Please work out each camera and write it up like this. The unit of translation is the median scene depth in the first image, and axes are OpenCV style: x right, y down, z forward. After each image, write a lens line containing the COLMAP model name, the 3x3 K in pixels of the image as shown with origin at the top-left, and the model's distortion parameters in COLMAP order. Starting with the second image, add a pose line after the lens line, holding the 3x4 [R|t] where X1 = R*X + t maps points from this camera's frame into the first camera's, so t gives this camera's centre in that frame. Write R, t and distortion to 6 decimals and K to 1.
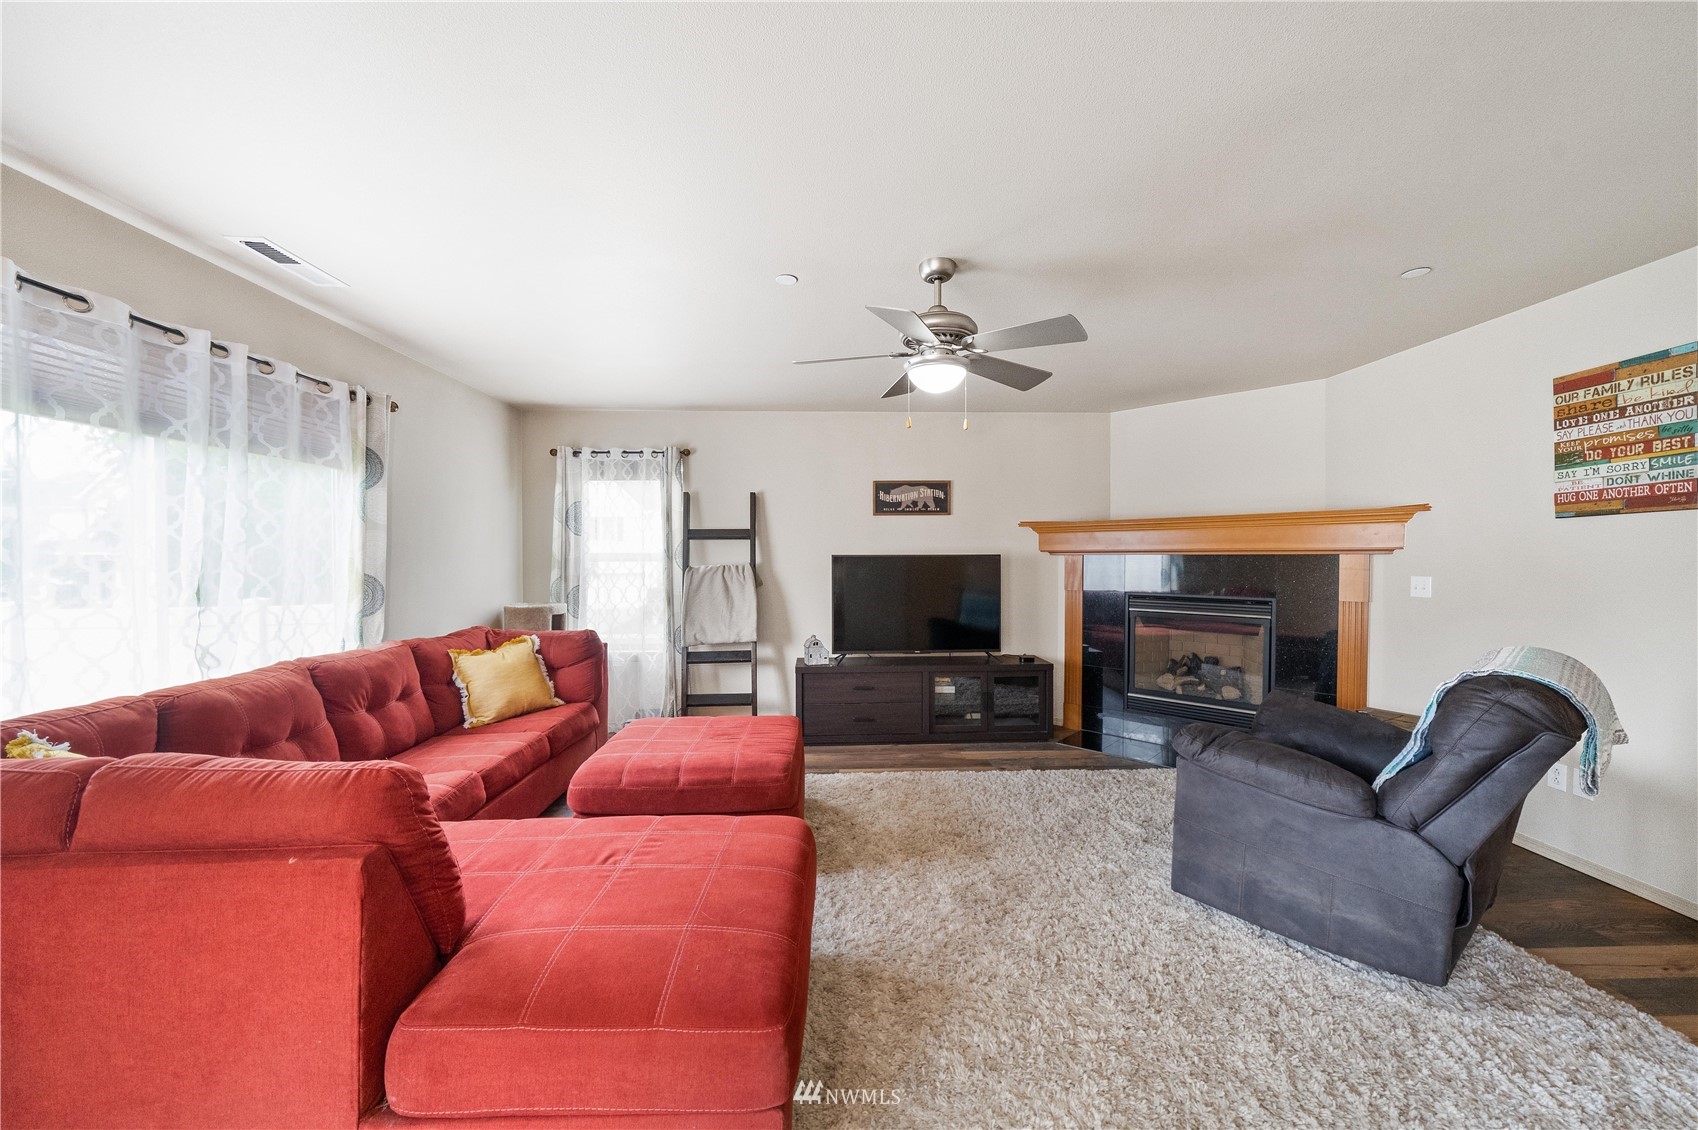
lens RADIAL K [[615.8, 0, 847.7], [0, 615.8, 568.3], [0, 0, 1]] dist [-0.003001, -0.000231]
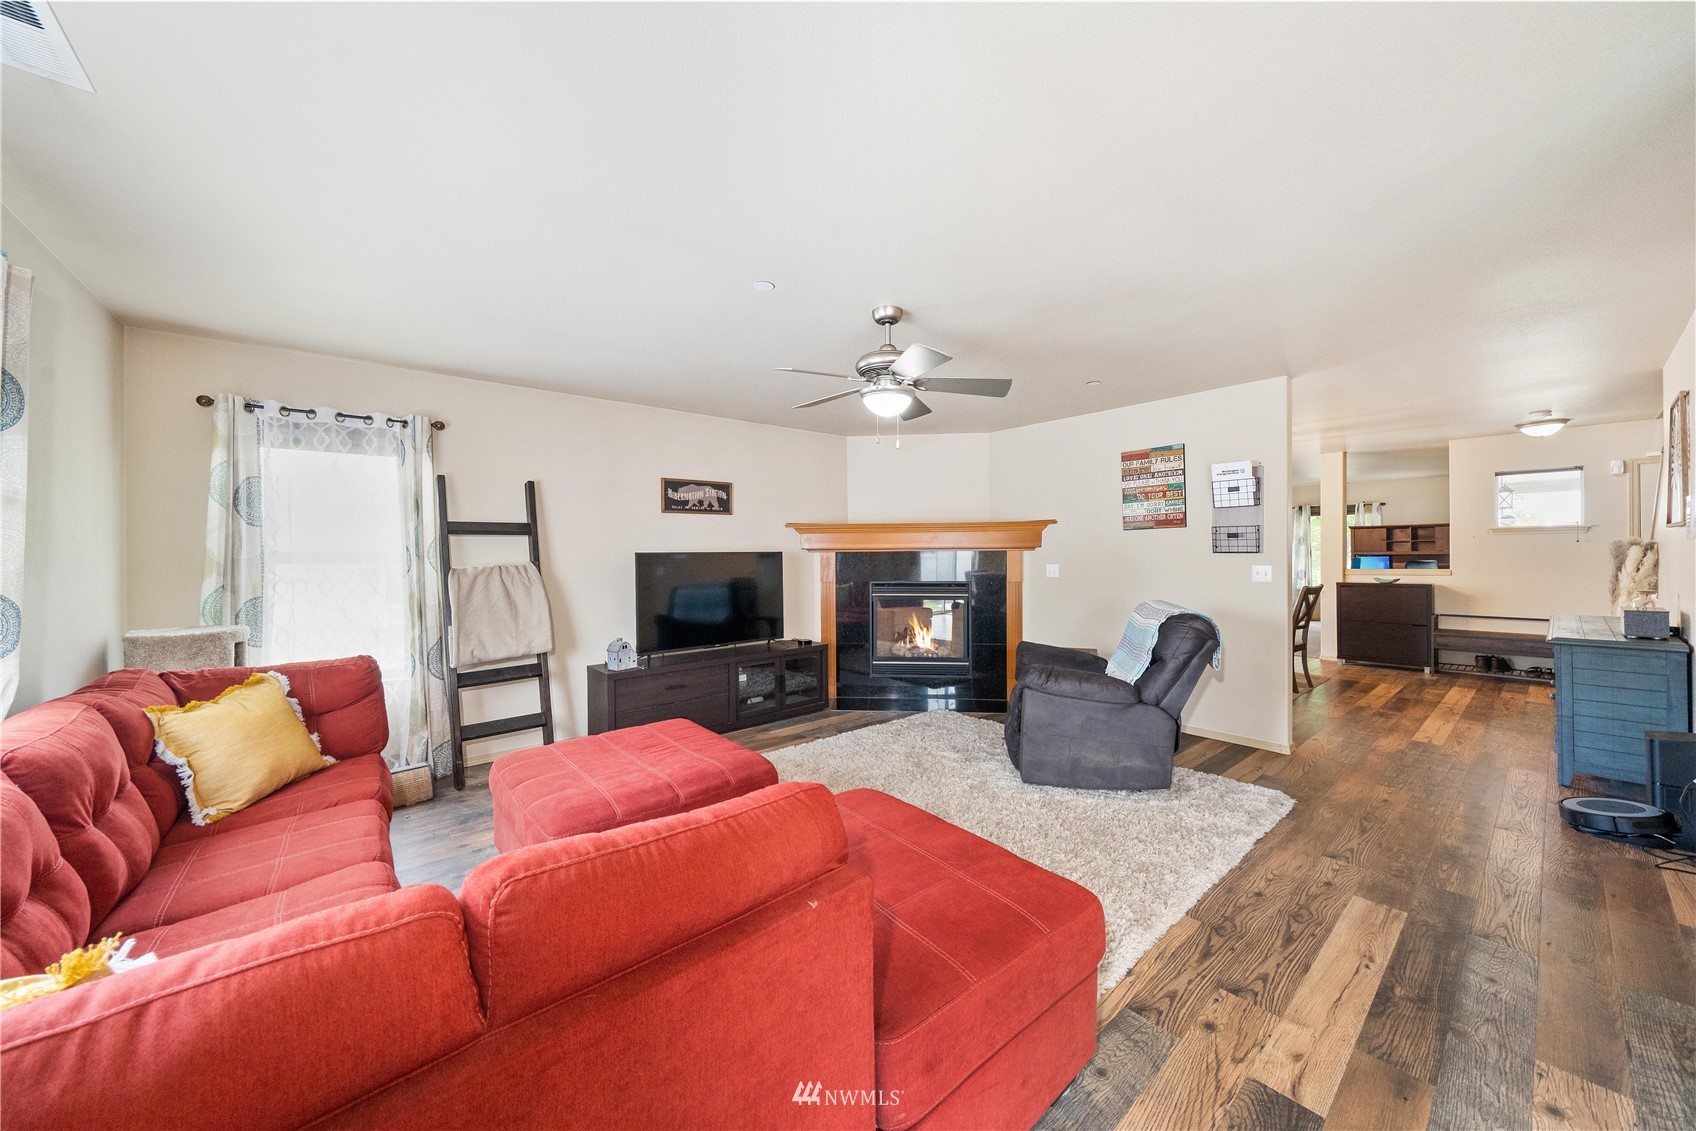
lens RADIAL K [[594.5, 0, 840.3], [0, 594.5, 556.7], [0, 0, 1]] dist [-0.005344, 0.000150]
pose [[0.790800, -0.007616, 0.612027, -0.348479], [0.017886, 0.999783, -0.010670, -0.000012], [-0.611813, 0.019385, 0.790765, 0.079065]]
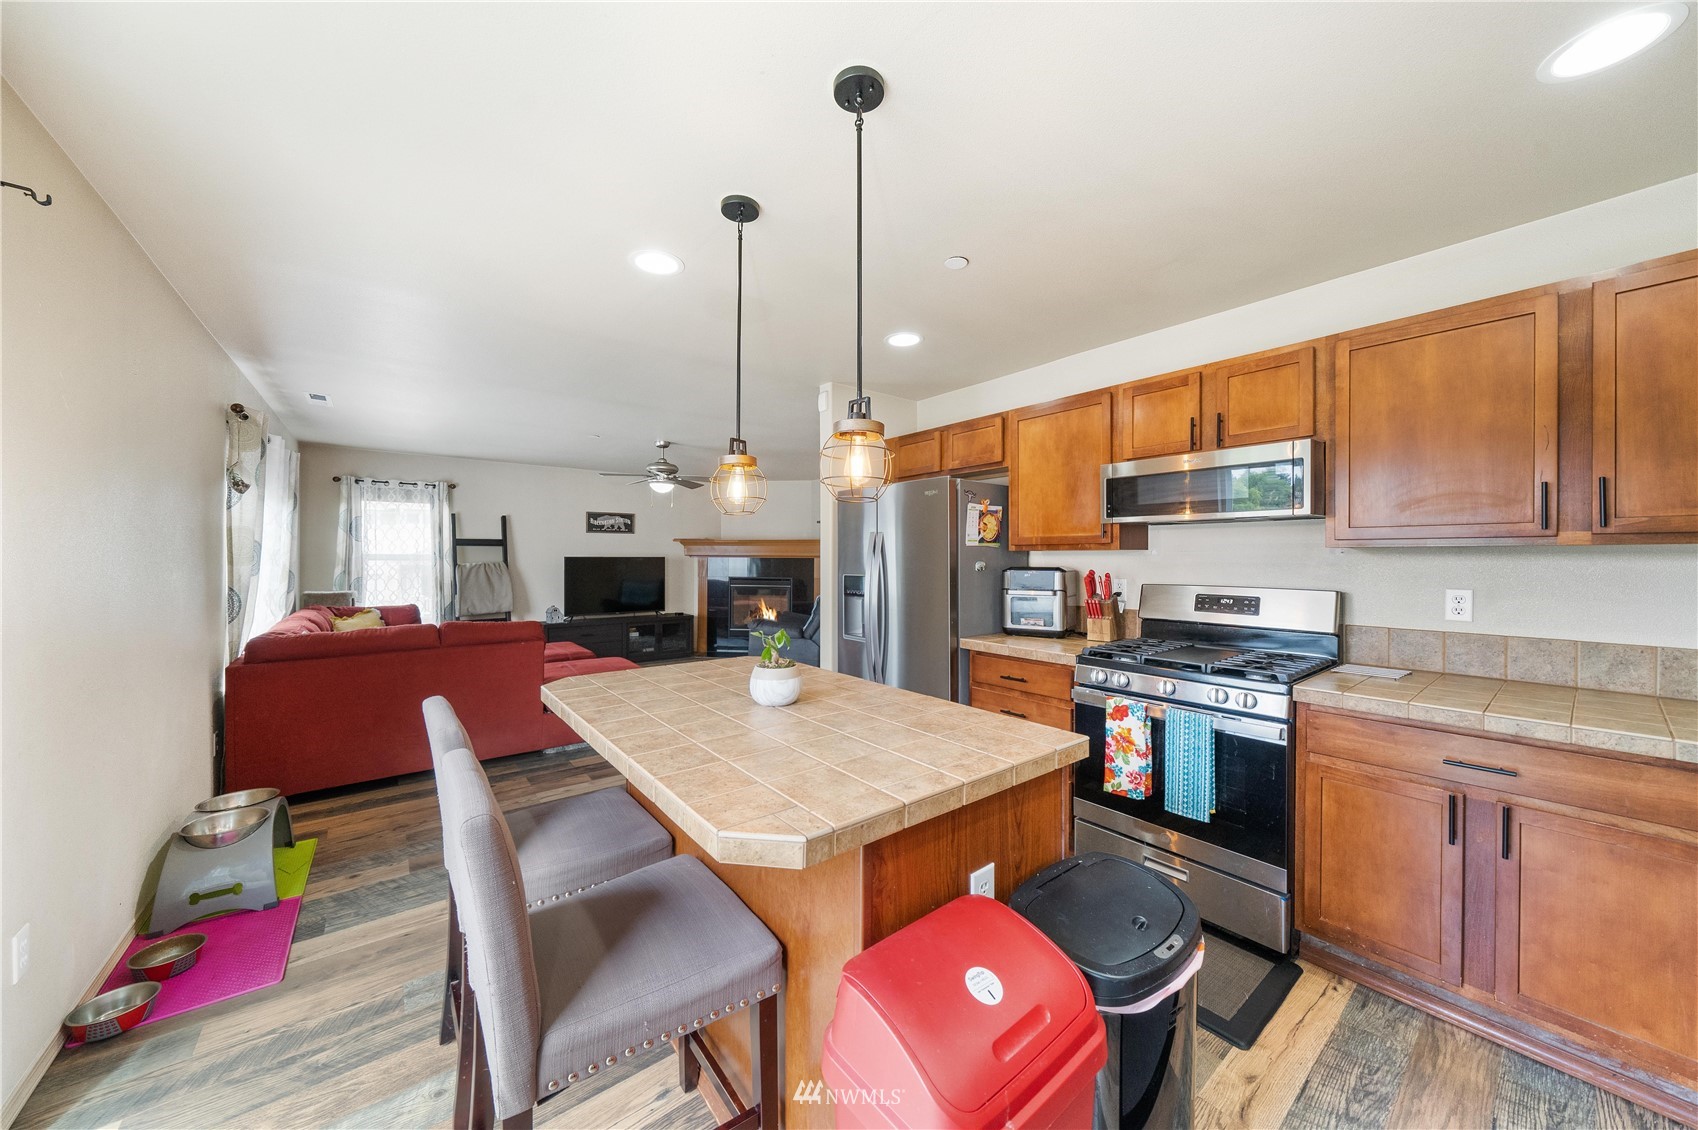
lens RADIAL K [[595.2, 0, 845.7], [0, 595.2, 560.7], [0, 0, 1]] dist [-0.005344, 0.000150]
pose [[0.807213, 0.003452, 0.590251, -0.367718], [0.004454, 0.999919, -0.011939, 0.011243], [-0.590244, 0.012266, 0.807132, -0.748617]]
